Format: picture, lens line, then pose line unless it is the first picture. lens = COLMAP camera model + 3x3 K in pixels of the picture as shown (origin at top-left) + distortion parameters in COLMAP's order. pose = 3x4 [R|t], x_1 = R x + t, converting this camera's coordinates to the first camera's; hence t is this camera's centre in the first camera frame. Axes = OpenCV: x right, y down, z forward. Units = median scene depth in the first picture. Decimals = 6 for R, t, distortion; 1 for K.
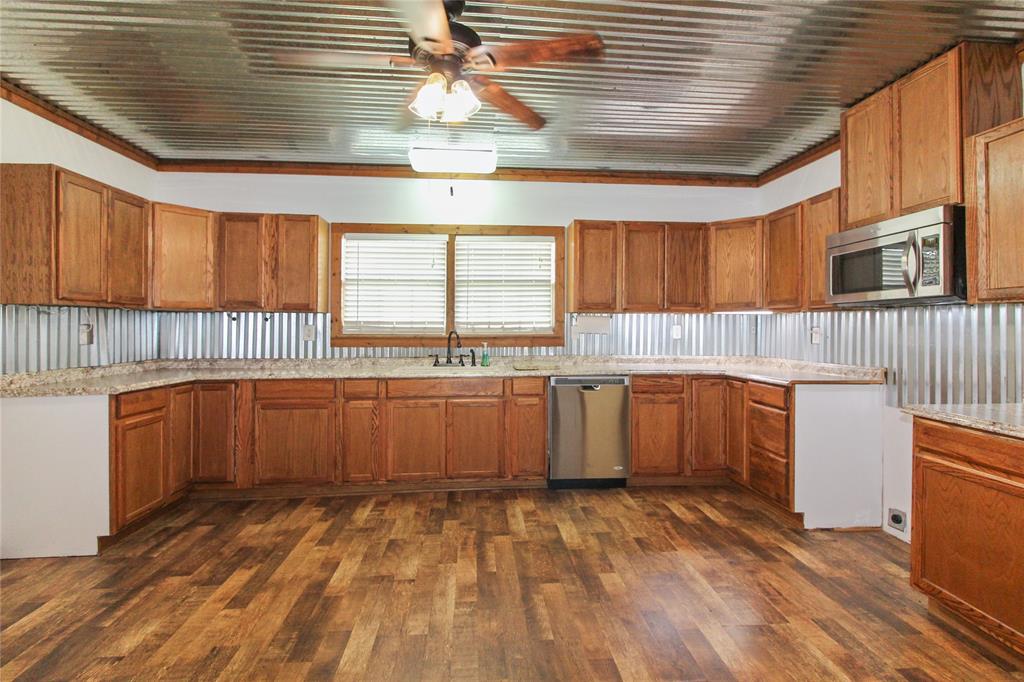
lens RADIAL K [[482.6, 0, 519.1], [0, 482.6, 324.1], [0, 0, 1]] dist [0.012731, -0.009406]
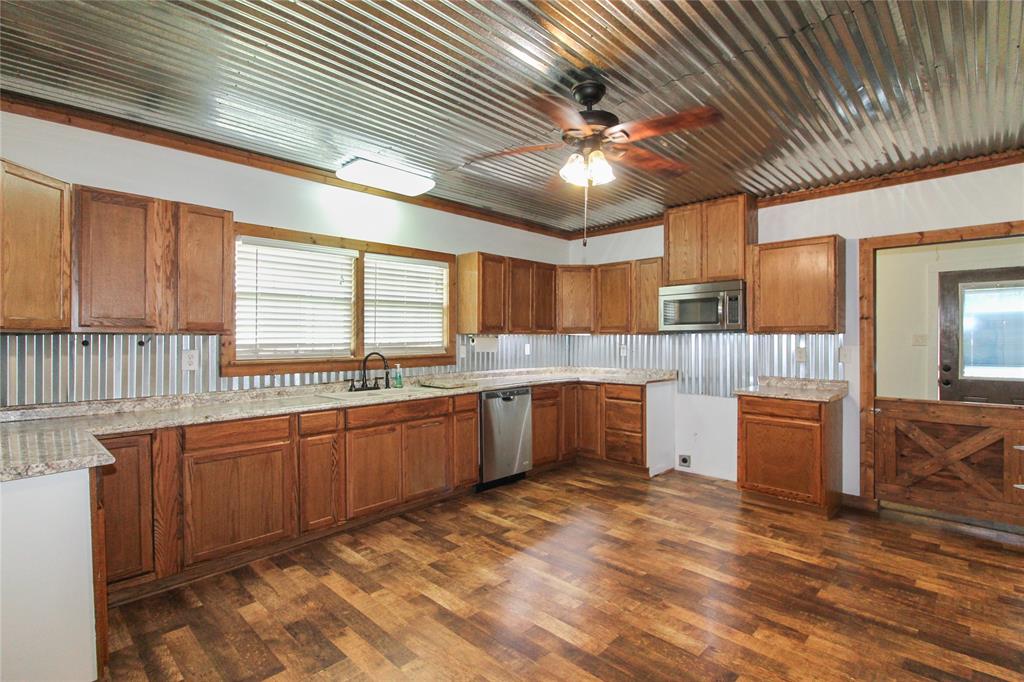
lens RADIAL K [[482.6, 0, 515.5], [0, 482.6, 341.1], [0, 0, 1]] dist [0.012731, -0.009406]
pose [[0.759489, -0.008016, 0.650471, -0.610805], [0.001274, 0.999940, 0.010835, -0.022070], [-0.650519, -0.007401, 0.759454, 0.098496]]
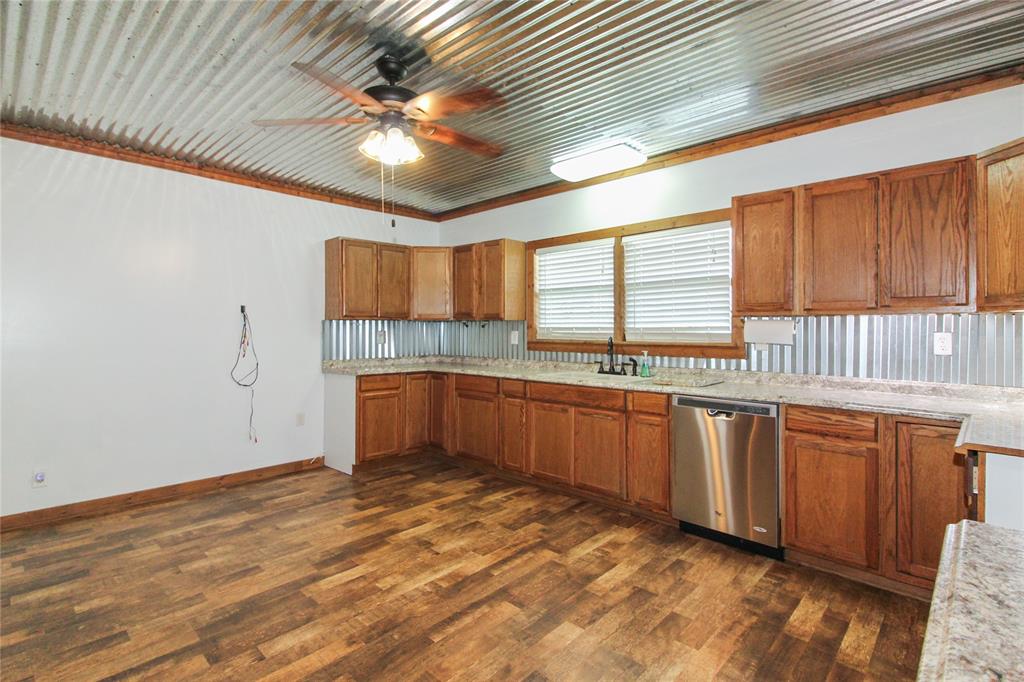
lens RADIAL K [[495.5, 0, 516.7], [0, 495.5, 319.3], [0, 0, 1]] dist [0.009368, -0.004290]
pose [[0.663696, -0.013508, -0.747880, 0.534406], [0.007205, 0.999906, -0.011665, -0.013529], [0.747967, 0.002354, 0.663731, 0.228804]]
